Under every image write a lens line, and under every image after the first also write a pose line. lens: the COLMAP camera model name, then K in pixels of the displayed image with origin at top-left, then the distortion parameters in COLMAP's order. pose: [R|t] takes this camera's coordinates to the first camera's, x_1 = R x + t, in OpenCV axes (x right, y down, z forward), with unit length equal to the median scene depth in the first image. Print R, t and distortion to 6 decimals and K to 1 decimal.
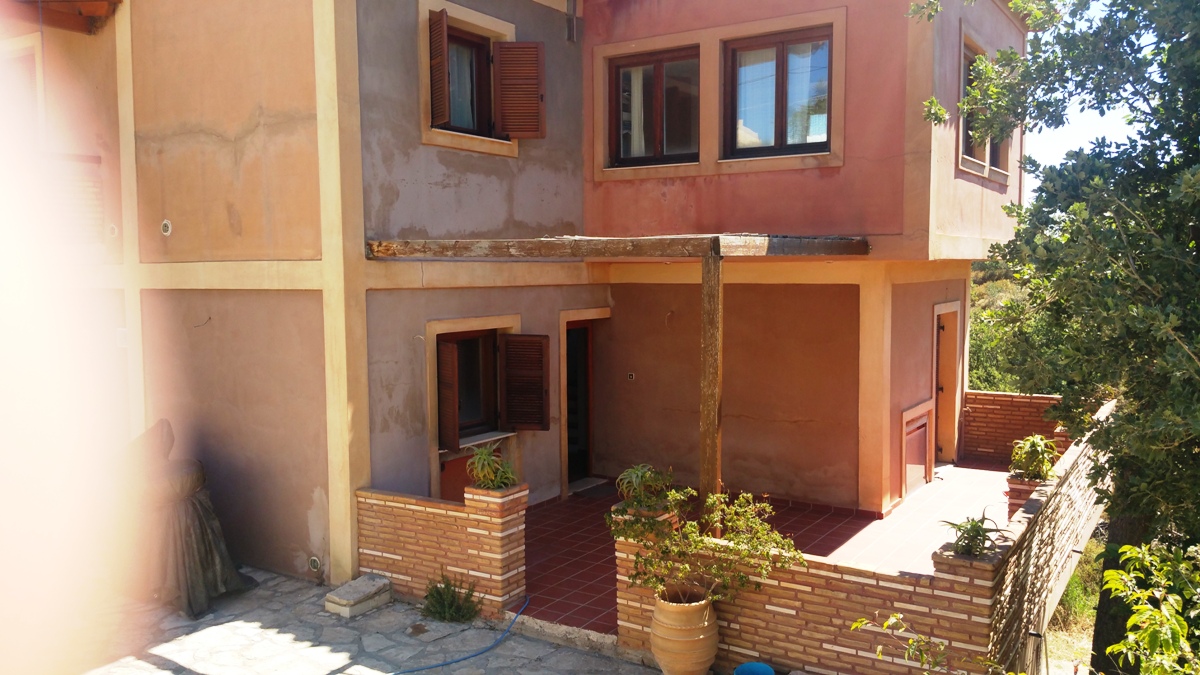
lens RADIAL K [[984.2, 0, 616.8], [0, 984.2, 331.0], [0, 0, 1]] dist [0.058371, -0.134545]
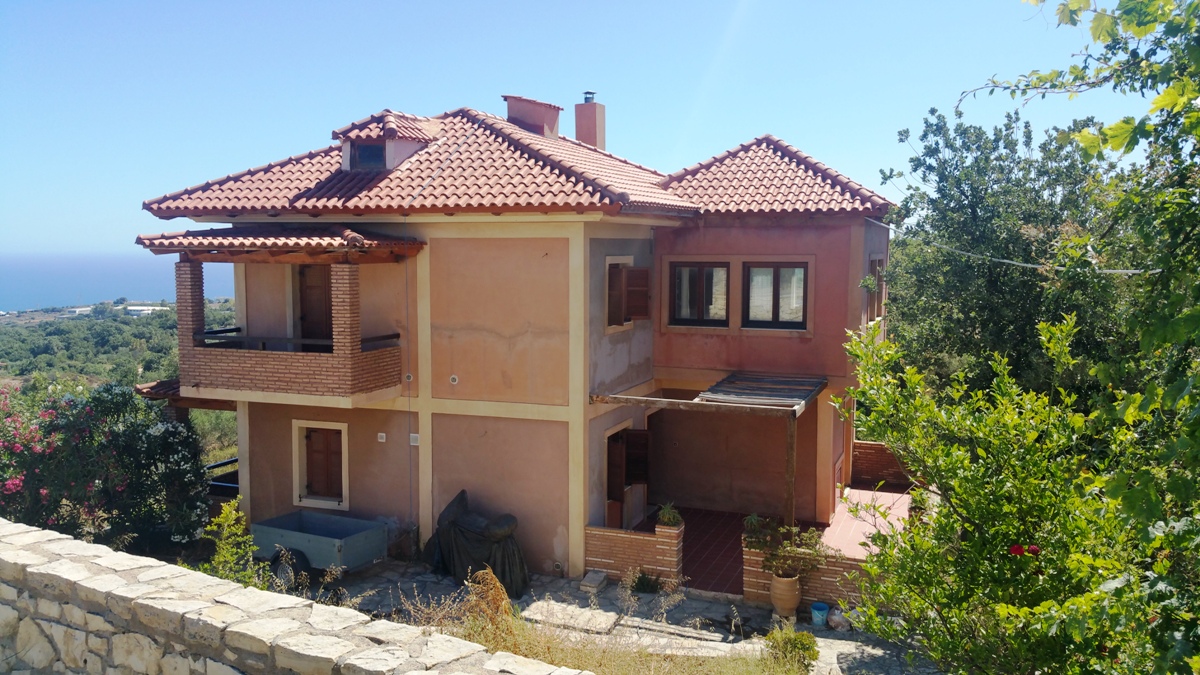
lens RADIAL K [[984.2, 0, 584.6], [0, 984.2, 311.1], [0, 0, 1]] dist [0.058371, -0.134545]
pose [[0.985268, -0.003870, 0.170974, -0.588746], [0.003008, 0.999981, 0.005305, -0.263441], [-0.170991, -0.004713, 0.985261, -0.865122]]
